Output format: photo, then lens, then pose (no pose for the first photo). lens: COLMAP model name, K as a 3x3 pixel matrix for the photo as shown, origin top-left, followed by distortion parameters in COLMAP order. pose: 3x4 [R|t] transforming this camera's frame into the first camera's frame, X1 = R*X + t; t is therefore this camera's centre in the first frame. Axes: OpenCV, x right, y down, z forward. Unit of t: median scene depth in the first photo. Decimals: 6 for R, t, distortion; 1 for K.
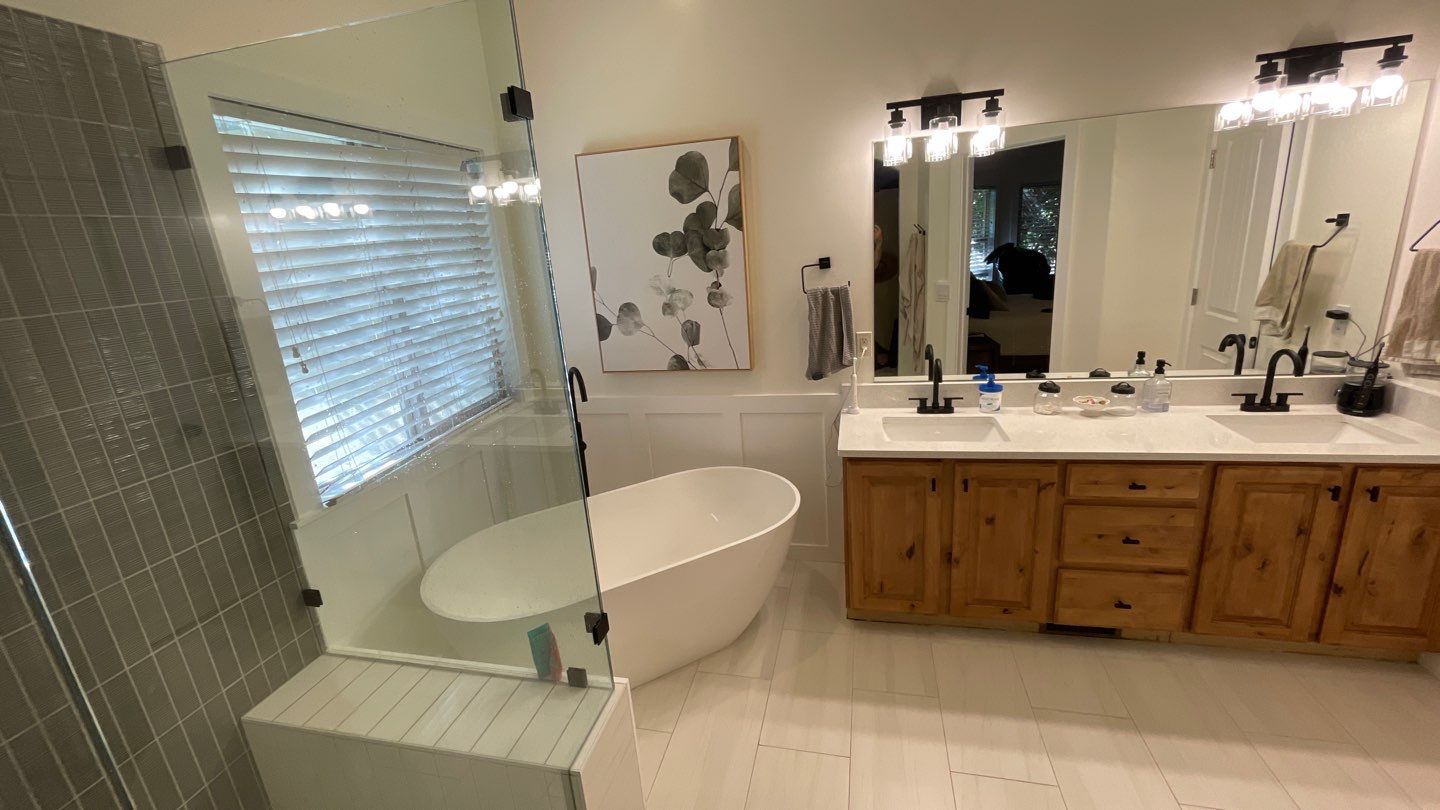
lens RADIAL K [[578.0, 0, 715.2], [0, 578.0, 405.6], [0, 0, 1]] dist [0.002229, -0.000285]
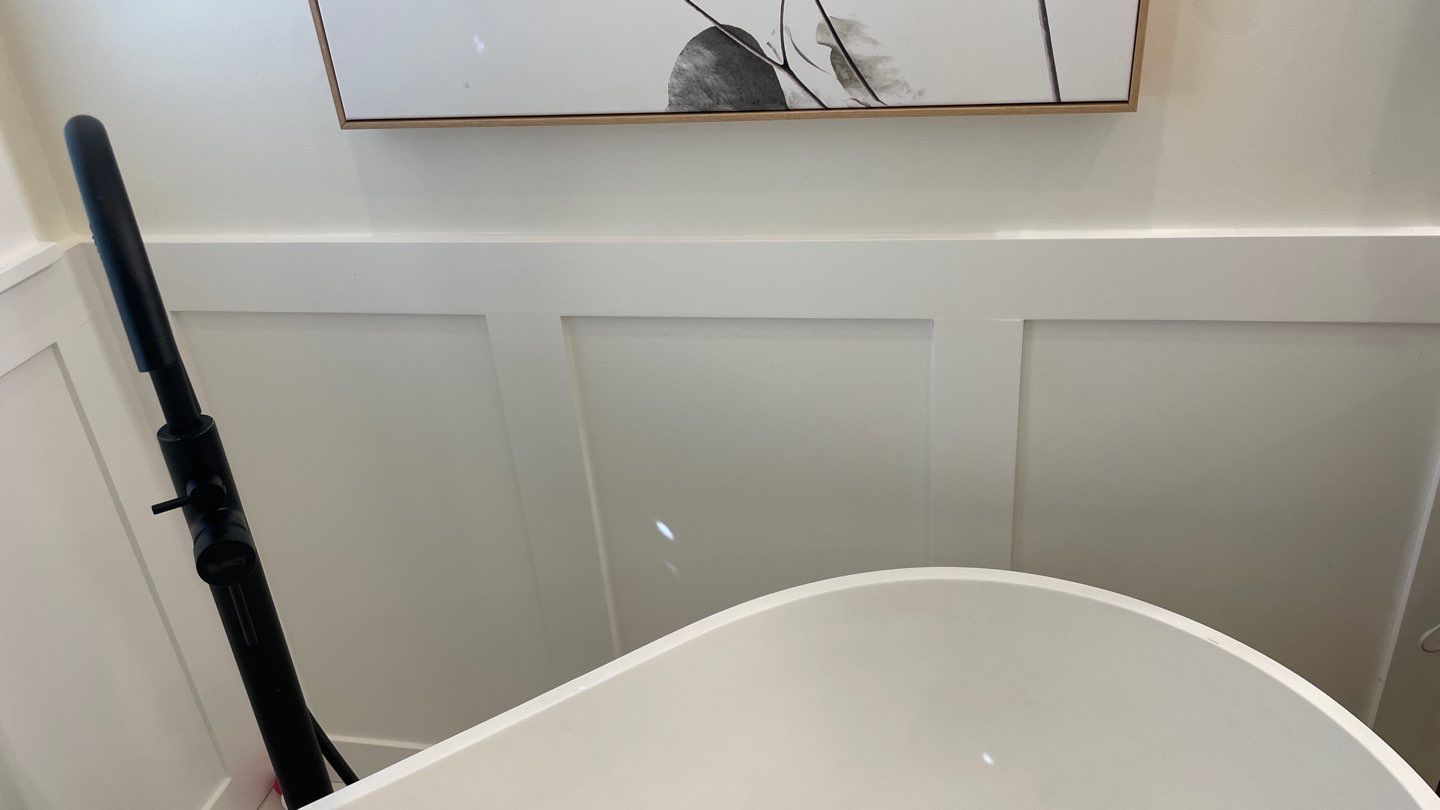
lens RADIAL K [[1132.7, 0, 720.0], [0, 1132.7, 403.6], [0, 0, 1]] dist [0.007164, 0.000493]
pose [[0.998914, -0.029689, 0.035899, -0.104701], [0.020145, 0.970124, 0.241771, -0.073740], [-0.042004, -0.240785, 0.969669, 0.774963]]
